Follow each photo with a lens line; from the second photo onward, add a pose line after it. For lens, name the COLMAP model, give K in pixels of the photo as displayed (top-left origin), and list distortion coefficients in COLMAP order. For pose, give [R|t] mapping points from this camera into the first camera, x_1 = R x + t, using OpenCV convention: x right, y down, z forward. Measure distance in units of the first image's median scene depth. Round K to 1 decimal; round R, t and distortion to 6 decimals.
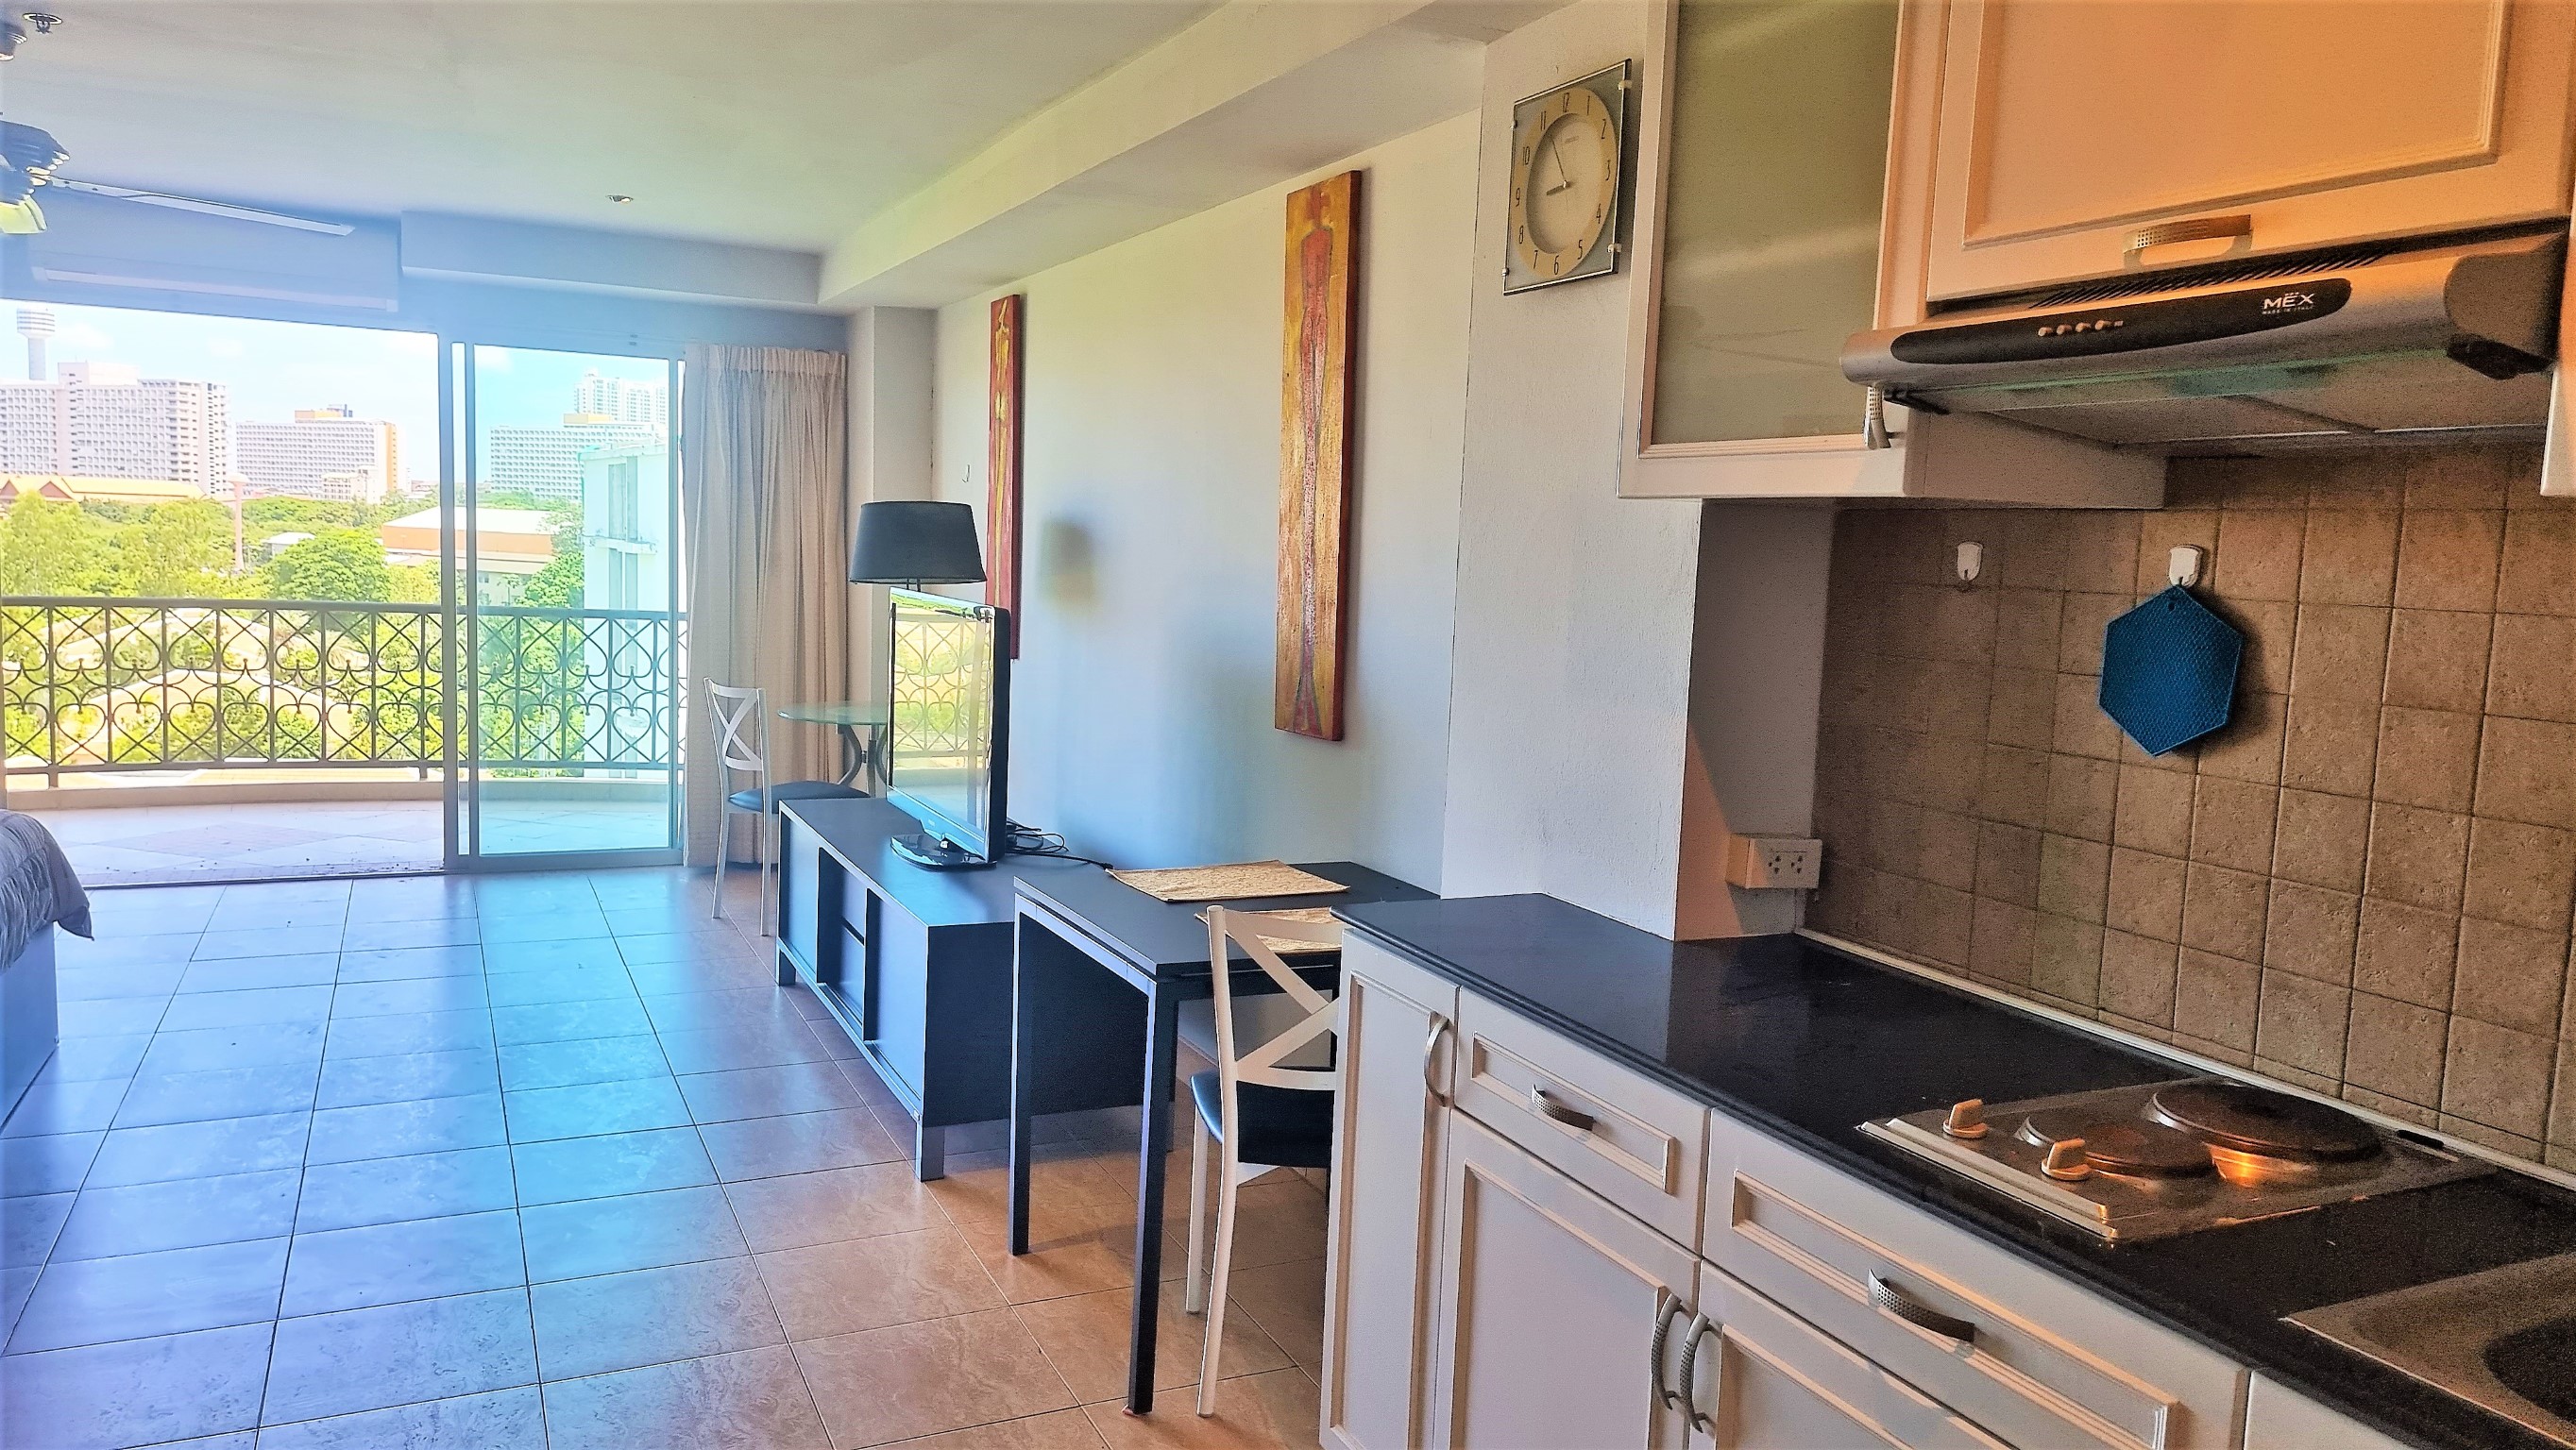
lens RADIAL K [[1781.4, 0, 1269.5], [0, 1781.4, 726.3], [0, 0, 1]] dist [0.060261, -0.023953]
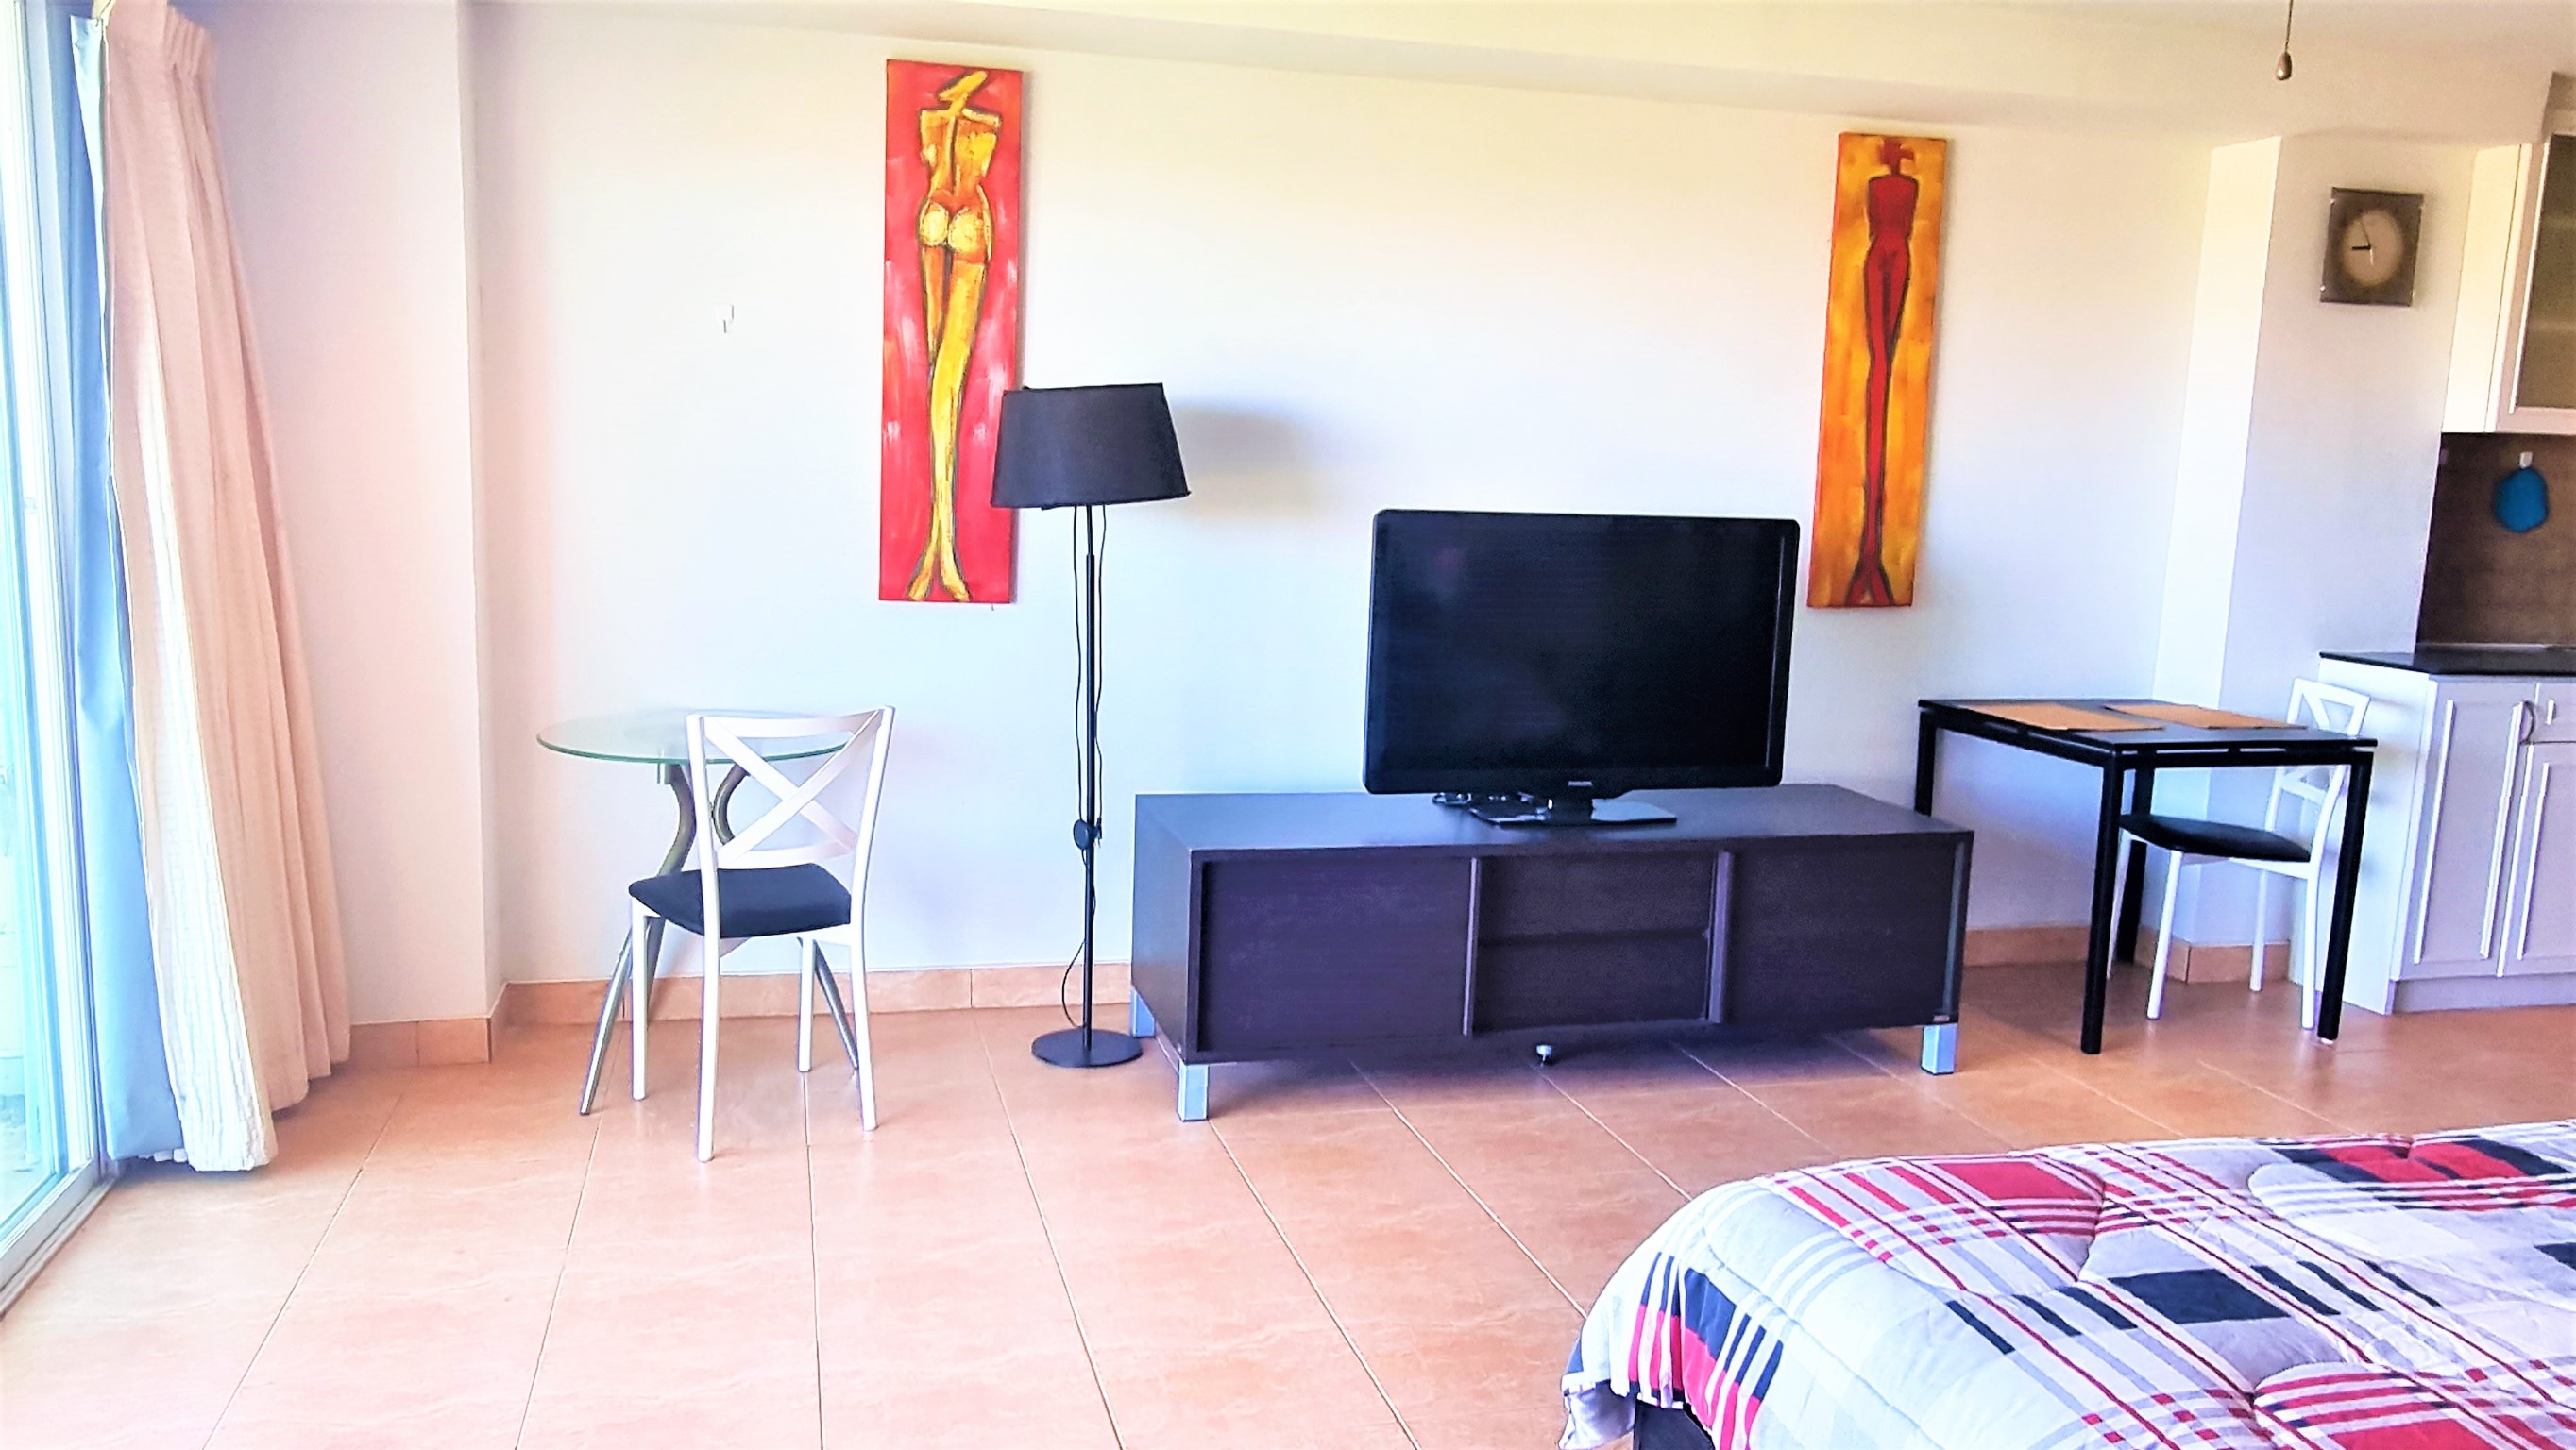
lens RADIAL K [[1841.8, 0, 1246.1], [0, 1841.8, 716.6], [0, 0, 1]] dist [-0.001413, 0.003591]
pose [[0.182778, -0.176441, 0.967192, -2.143947], [0.083369, 0.983003, 0.163571, -0.271225], [-0.979613, 0.050737, 0.194381, 2.008737]]
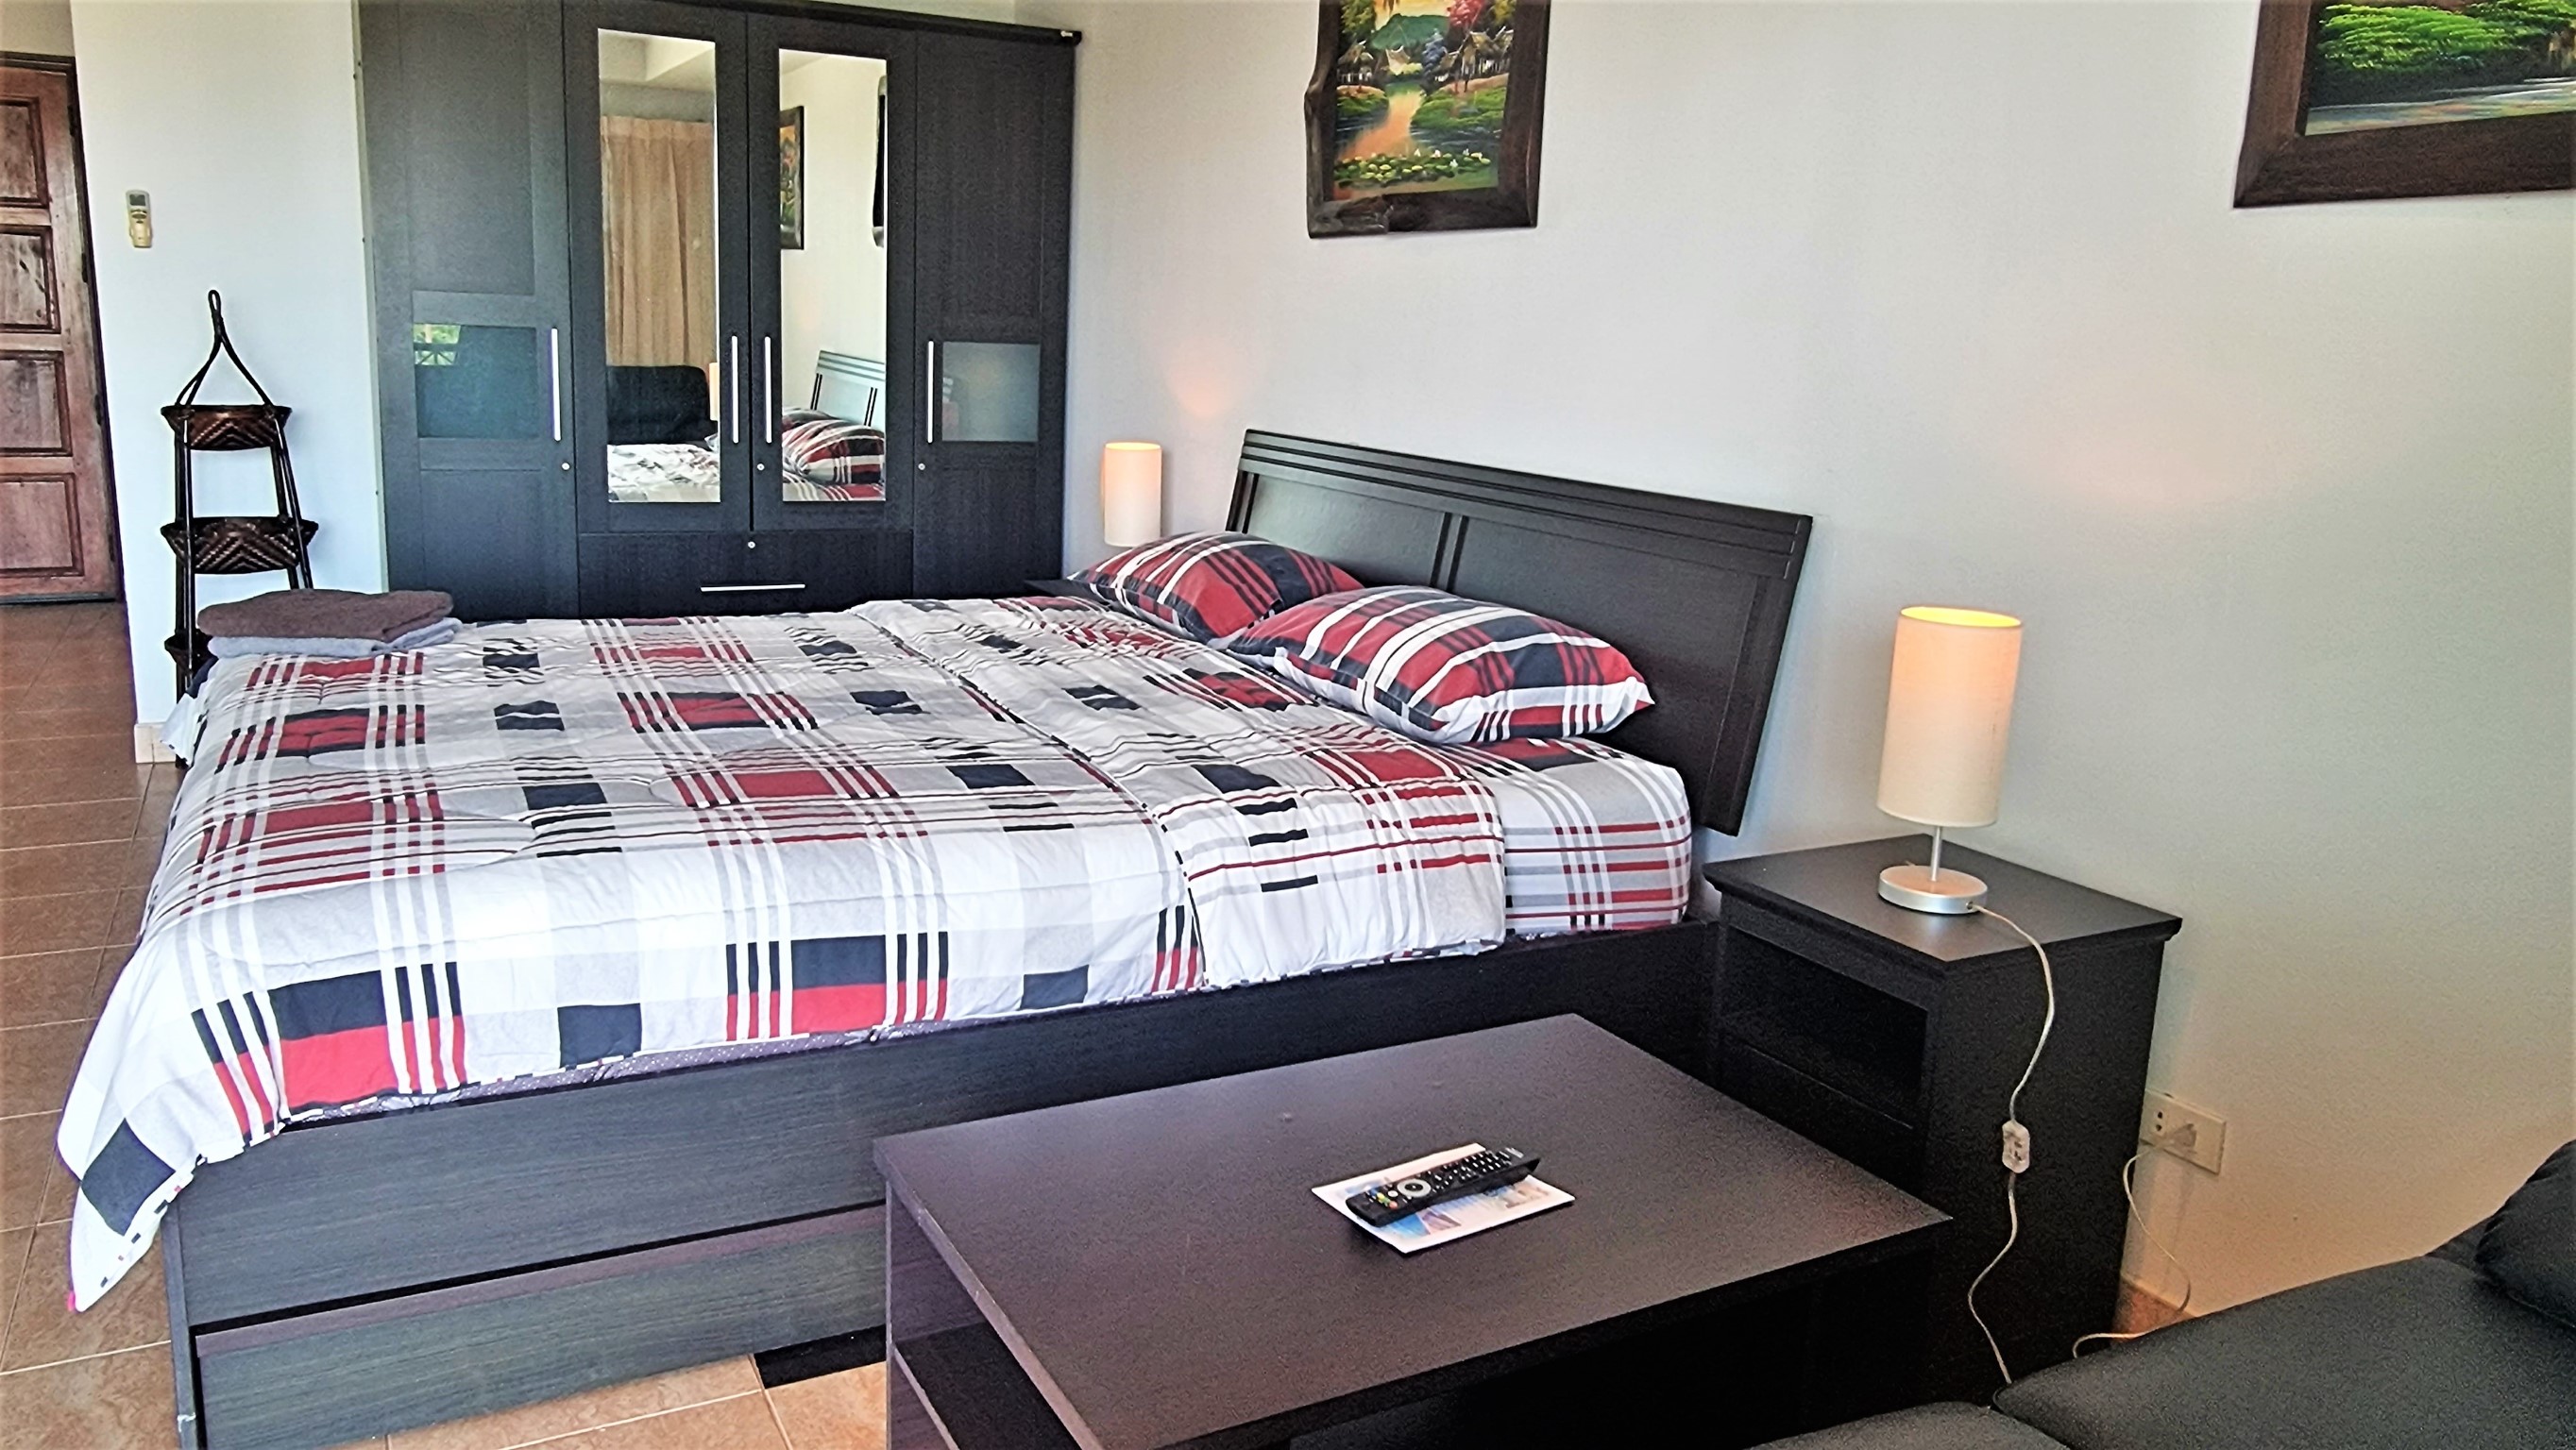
lens RADIAL K [[1841.8, 0, 1274.8], [0, 1841.8, 697.5], [0, 0, 1]] dist [-0.001413, 0.003591]
pose [[-0.995705, -0.062584, -0.068219, -1.751989], [-0.080748, 0.947523, 0.309323, -0.297394], [0.045280, 0.313503, -0.948507, 2.738875]]
